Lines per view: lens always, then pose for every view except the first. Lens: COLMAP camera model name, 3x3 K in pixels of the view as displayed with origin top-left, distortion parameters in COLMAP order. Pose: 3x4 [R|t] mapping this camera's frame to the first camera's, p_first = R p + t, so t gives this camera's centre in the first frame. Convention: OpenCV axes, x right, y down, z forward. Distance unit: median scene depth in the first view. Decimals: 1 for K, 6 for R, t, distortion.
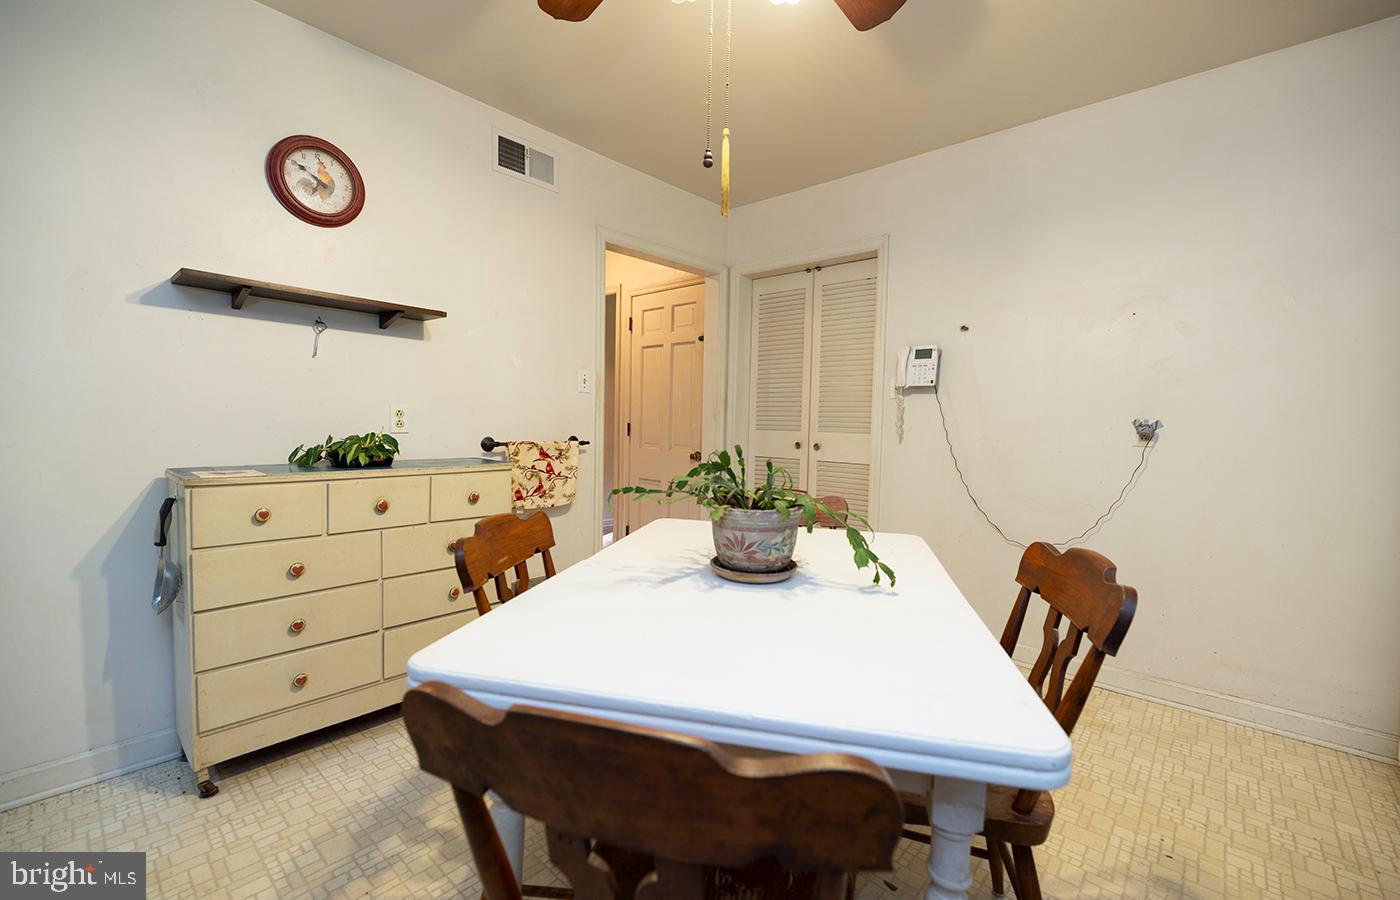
lens RADIAL K [[585.6, 0, 700.0], [0, 585.6, 450.0], [0, 0, 1]] dist [0.000663, -0.000281]
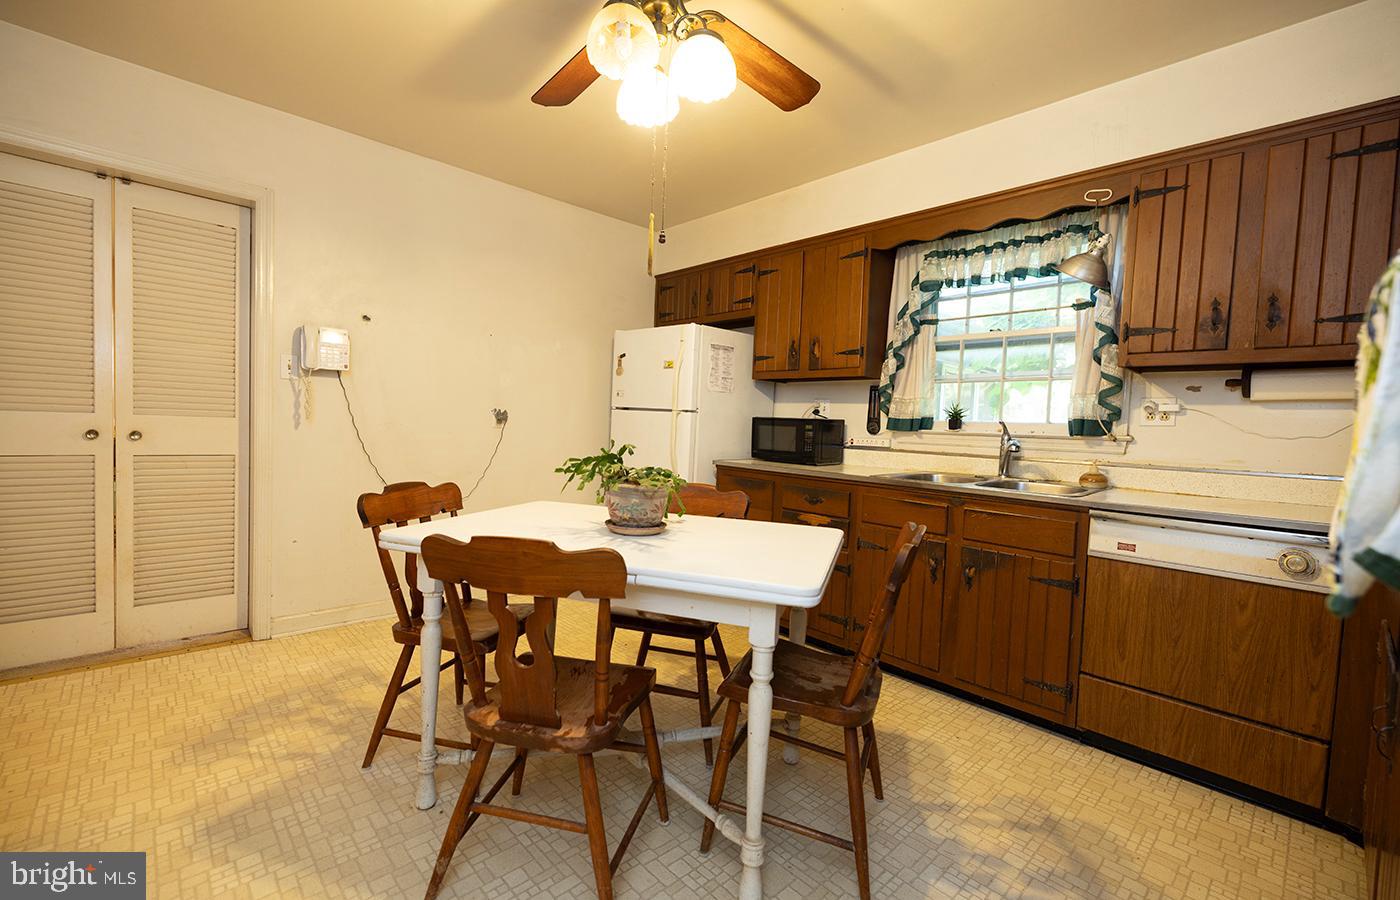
lens RADIAL K [[585.6, 0, 700.0], [0, 585.6, 450.0], [0, 0, 1]] dist [0.000663, -0.000281]
pose [[0.066758, -0.063343, 0.995756, -0.465316], [0.012619, 0.997957, 0.062637, -0.023463], [-0.997689, 0.008384, 0.067421, 0.267762]]
